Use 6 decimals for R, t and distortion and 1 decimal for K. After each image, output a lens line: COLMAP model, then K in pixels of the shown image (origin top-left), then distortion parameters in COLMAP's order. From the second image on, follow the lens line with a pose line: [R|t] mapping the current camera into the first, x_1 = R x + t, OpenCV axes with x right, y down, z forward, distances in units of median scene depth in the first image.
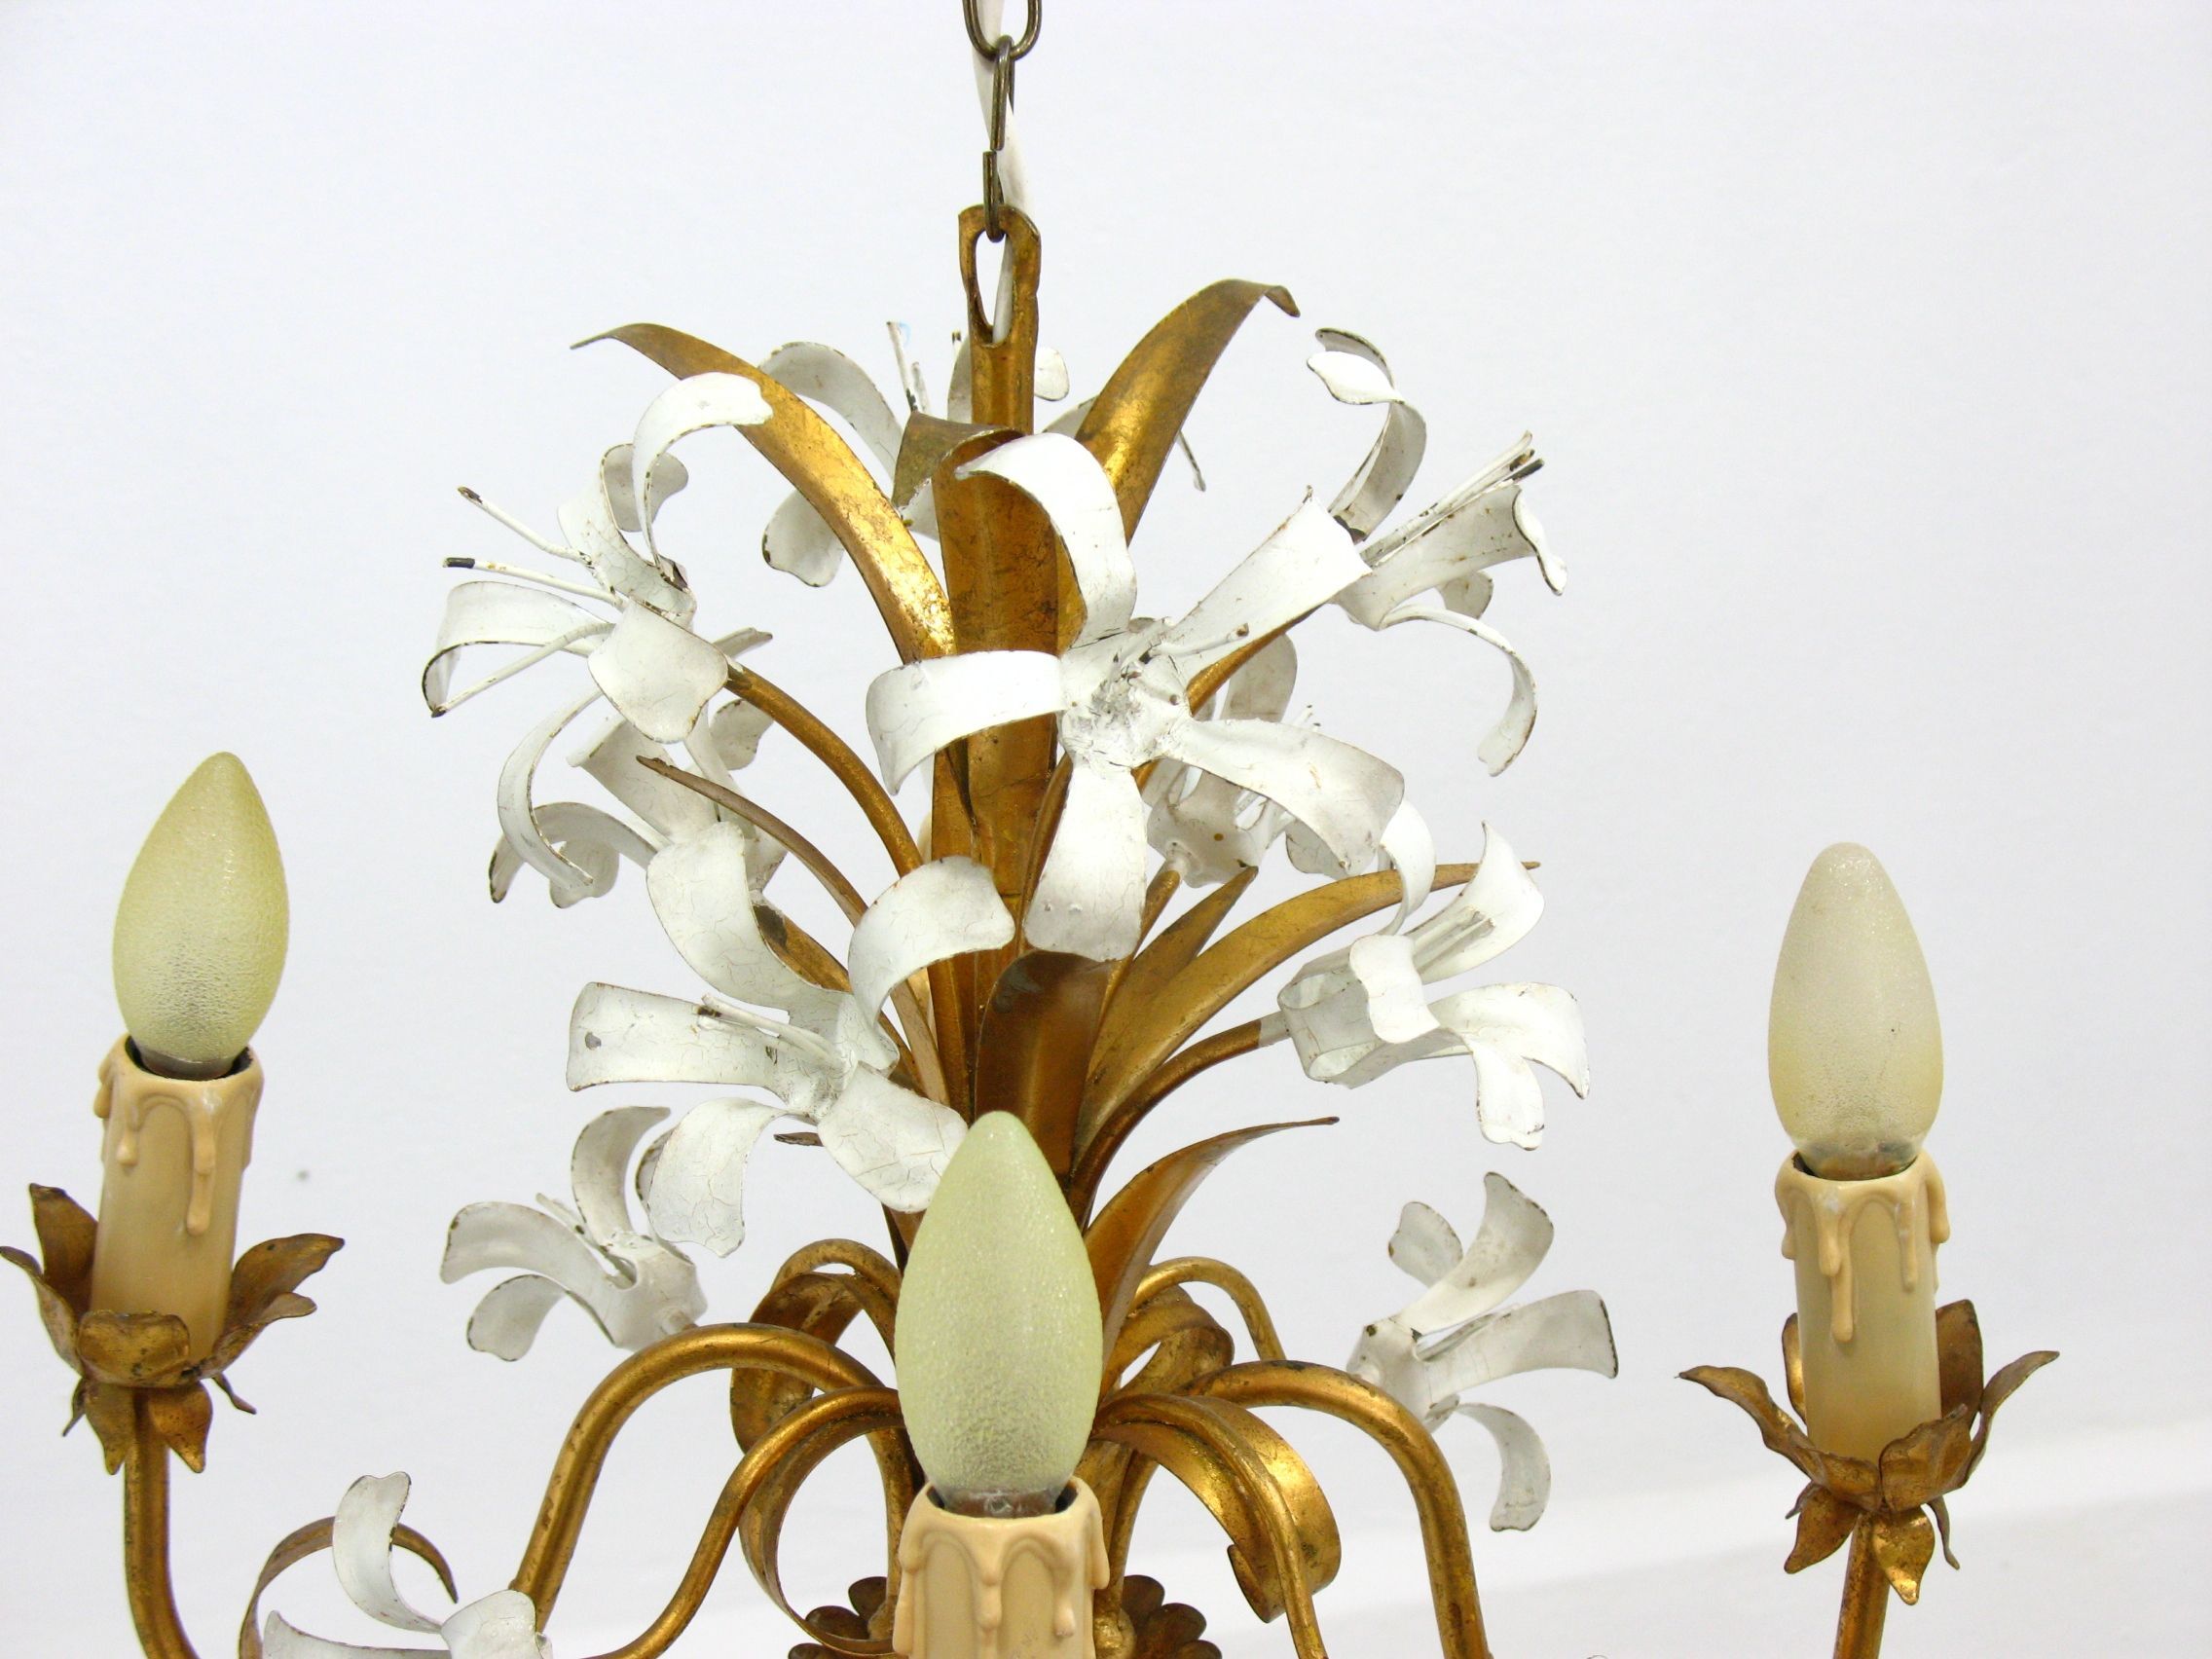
lens RADIAL K [[4499.0, 0, 1094.9], [0, 4499.0, 875.3], [0, 0, 1]] dist [0.067736, 0.000000]
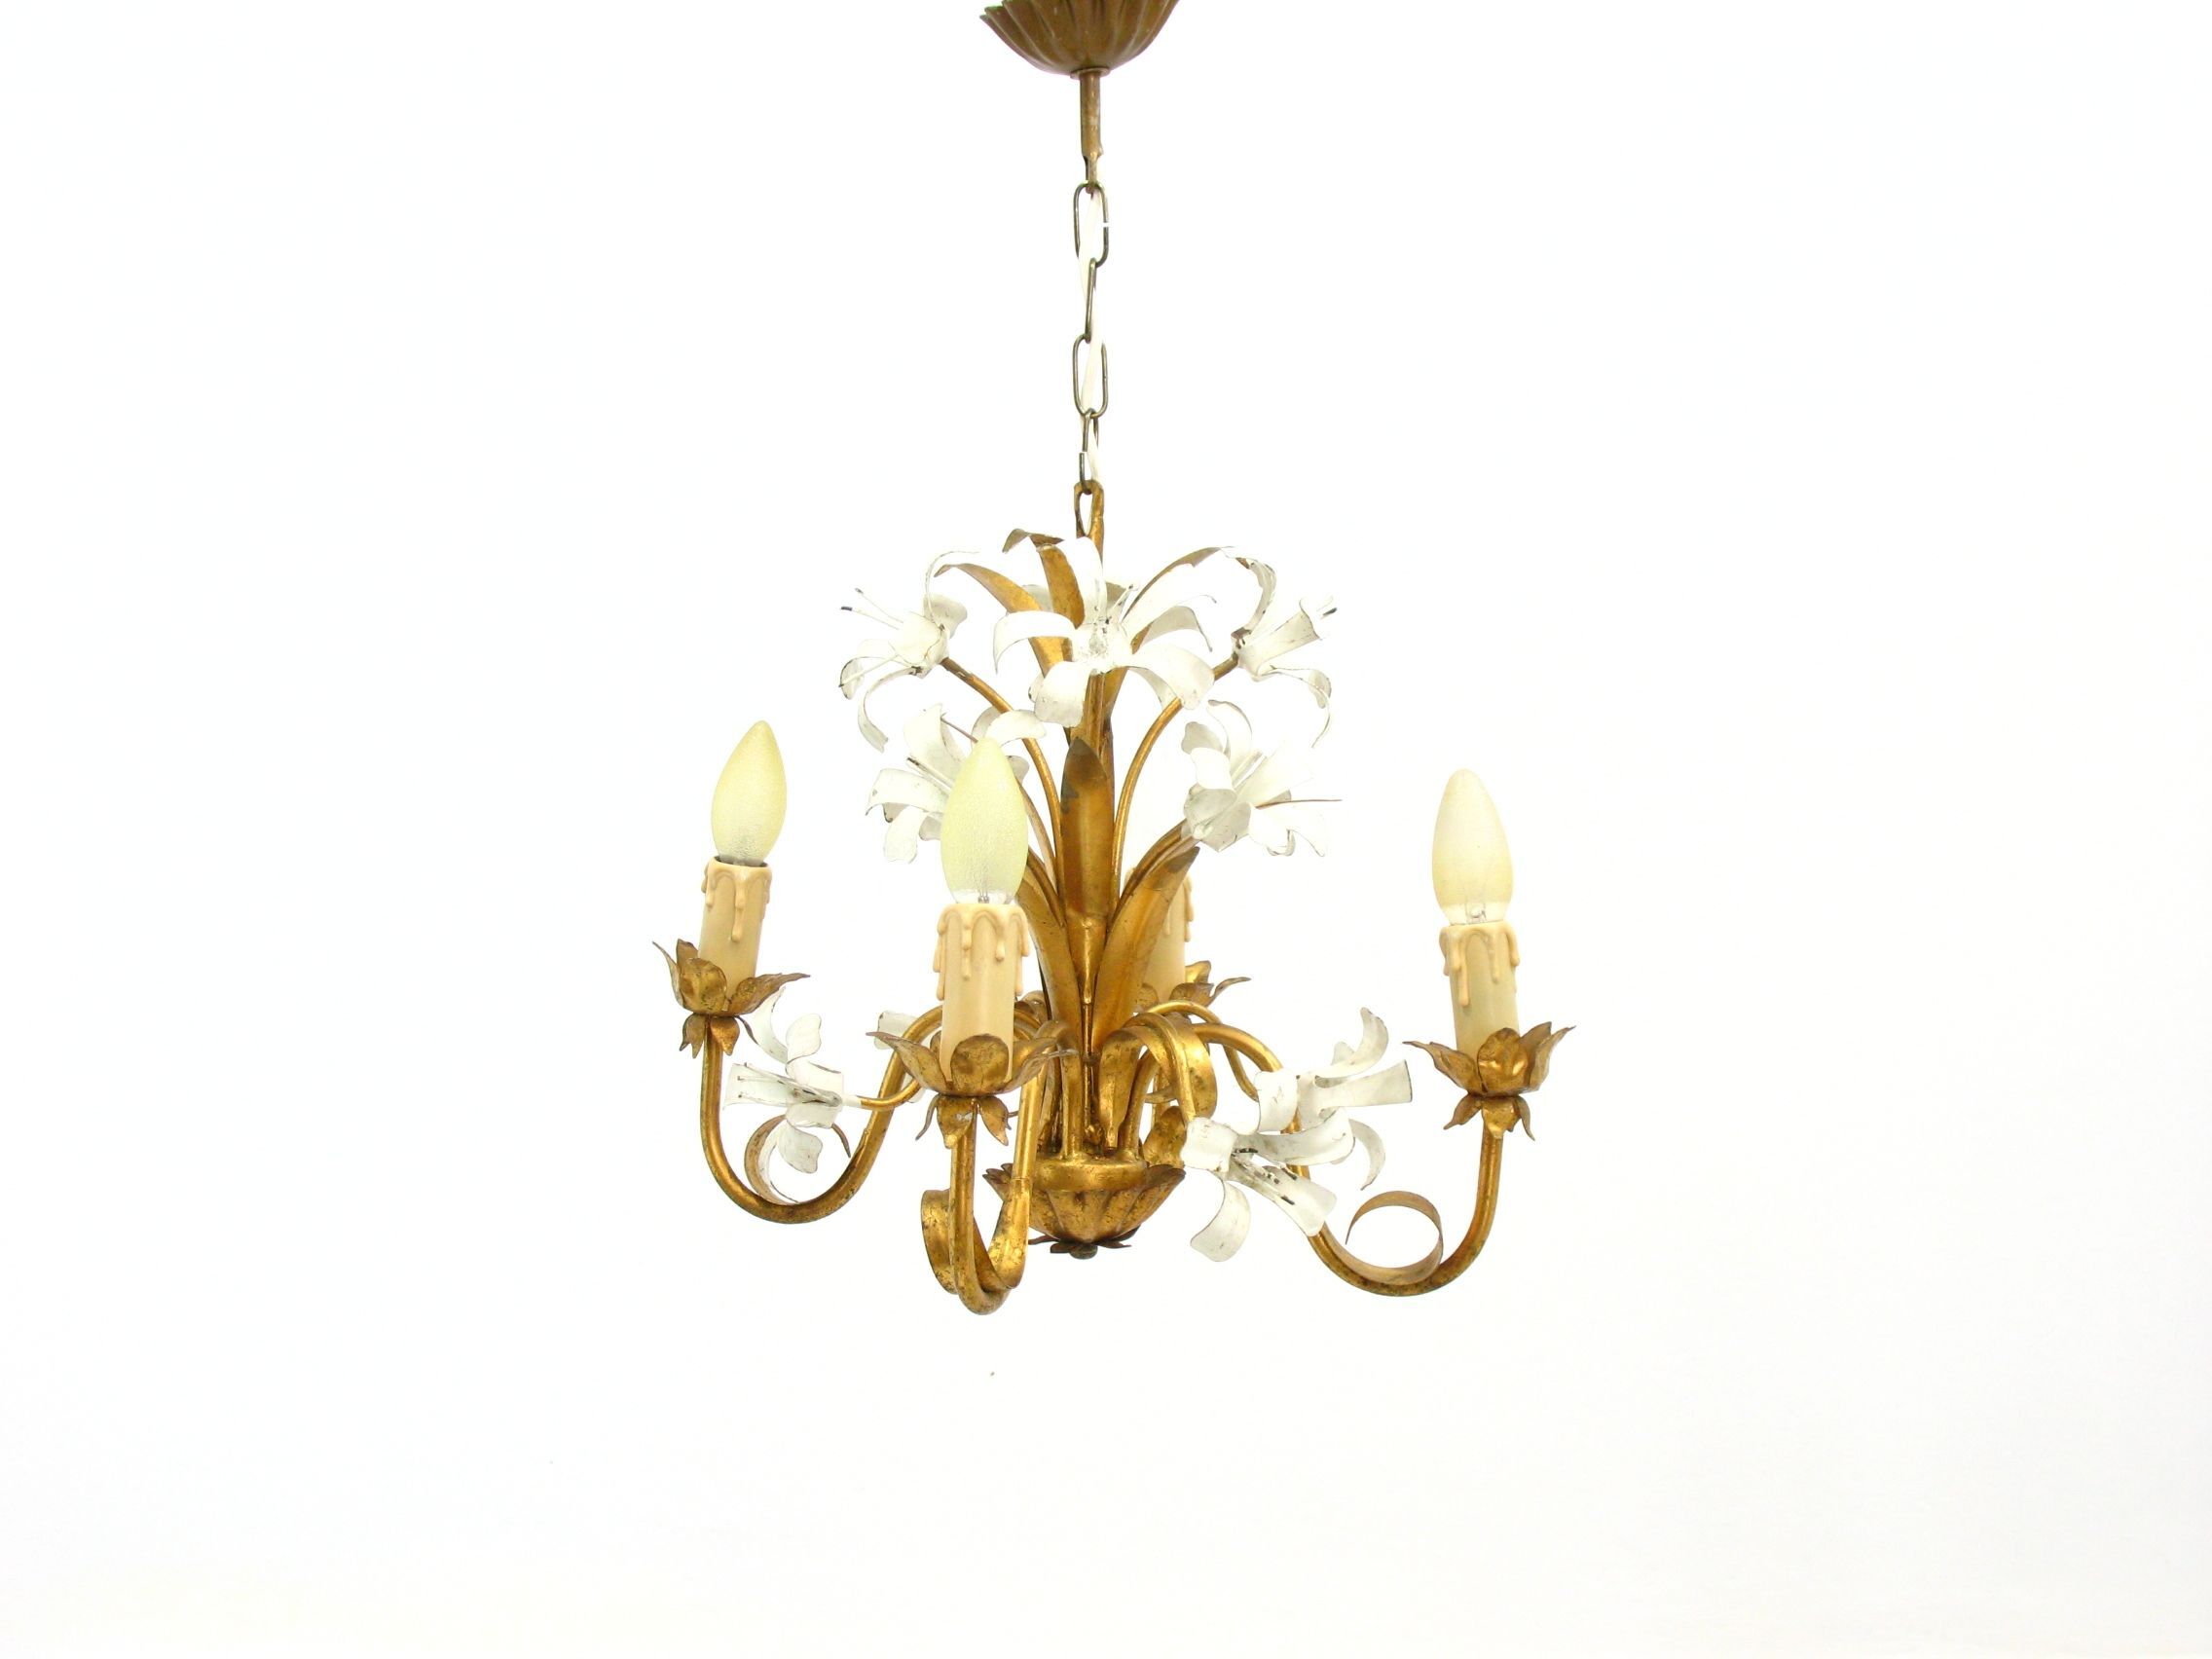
lens RADIAL K [[2913.2, 0, 1105.0], [0, 2913.2, 824.6], [0, 0, 1]] dist [-0.083719, 0.000000]
pose [[0.970012, 0.007490, -0.242942, 0.341804], [-0.083740, 0.948629, -0.305107, 0.464131], [0.228176, 0.316302, 0.920809, -0.326364]]
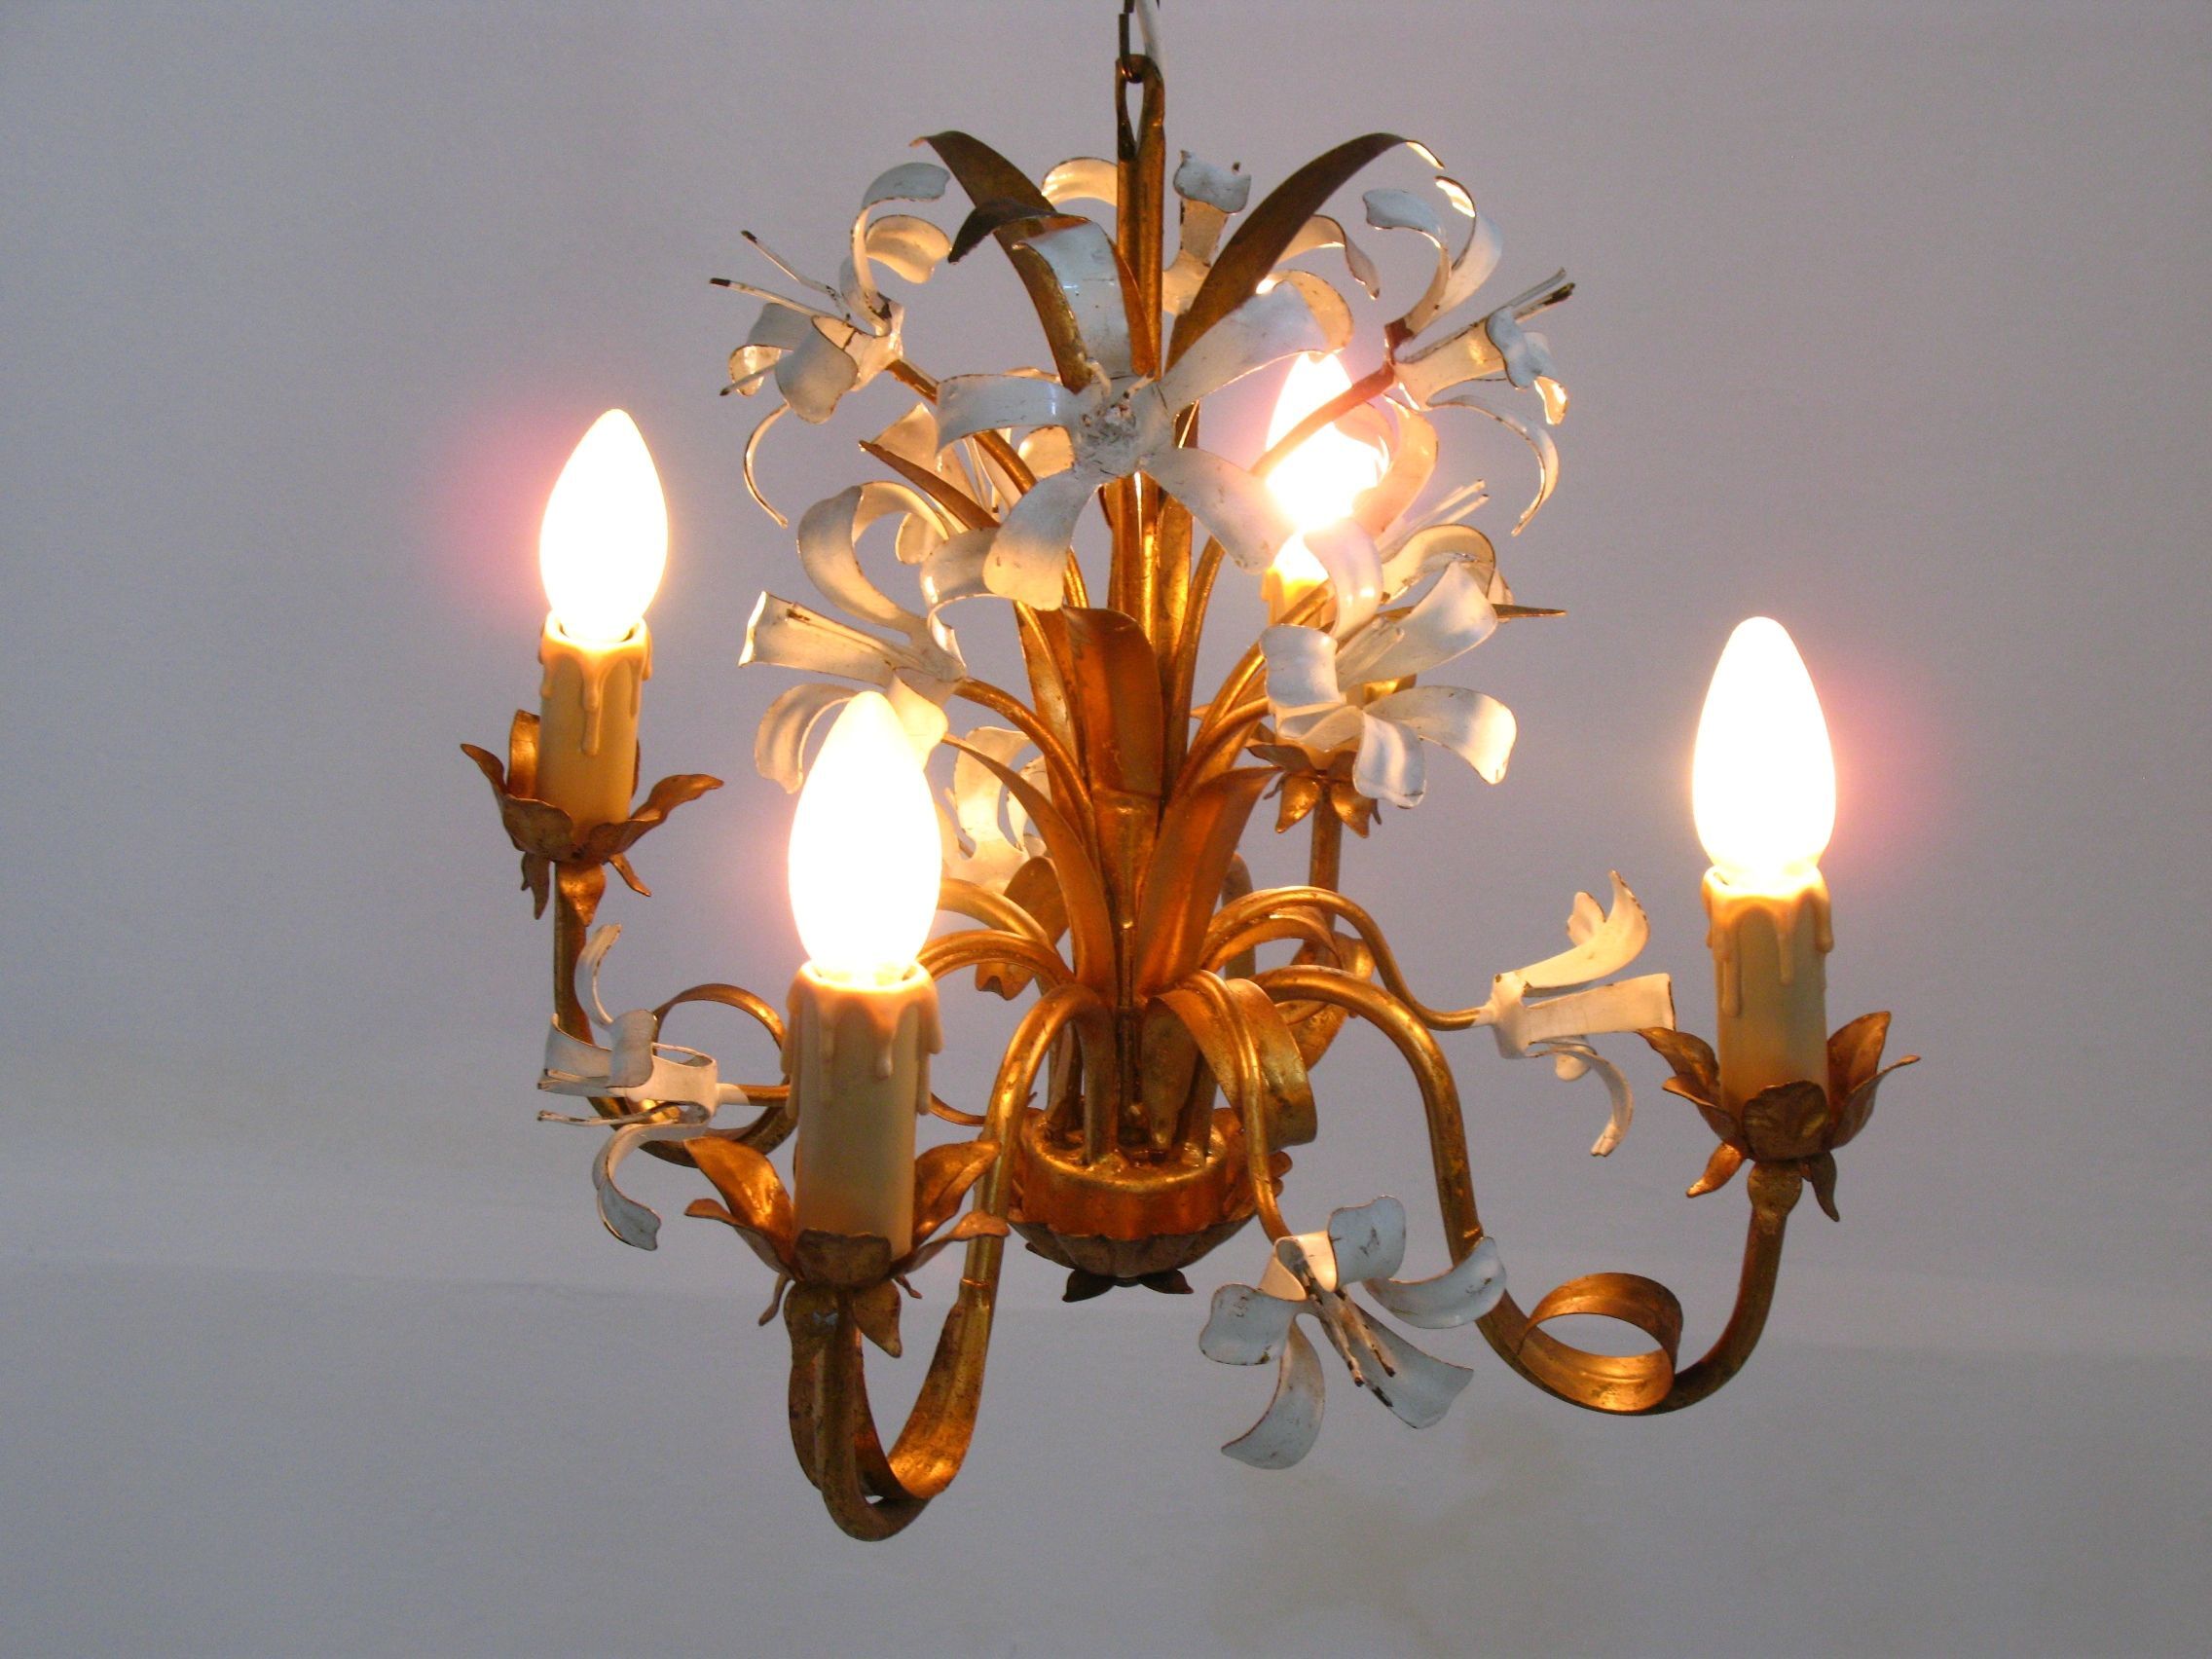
lens RADIAL K [[3855.7, 0, 1111.0], [0, 3855.7, 842.9], [0, 0, 1]] dist [-0.032682, 0.000000]
pose [[0.924425, 0.142213, -0.353856, 0.389251], [-0.130885, 0.989822, 0.055878, 0.018762], [0.358201, -0.005341, 0.933629, -0.065798]]
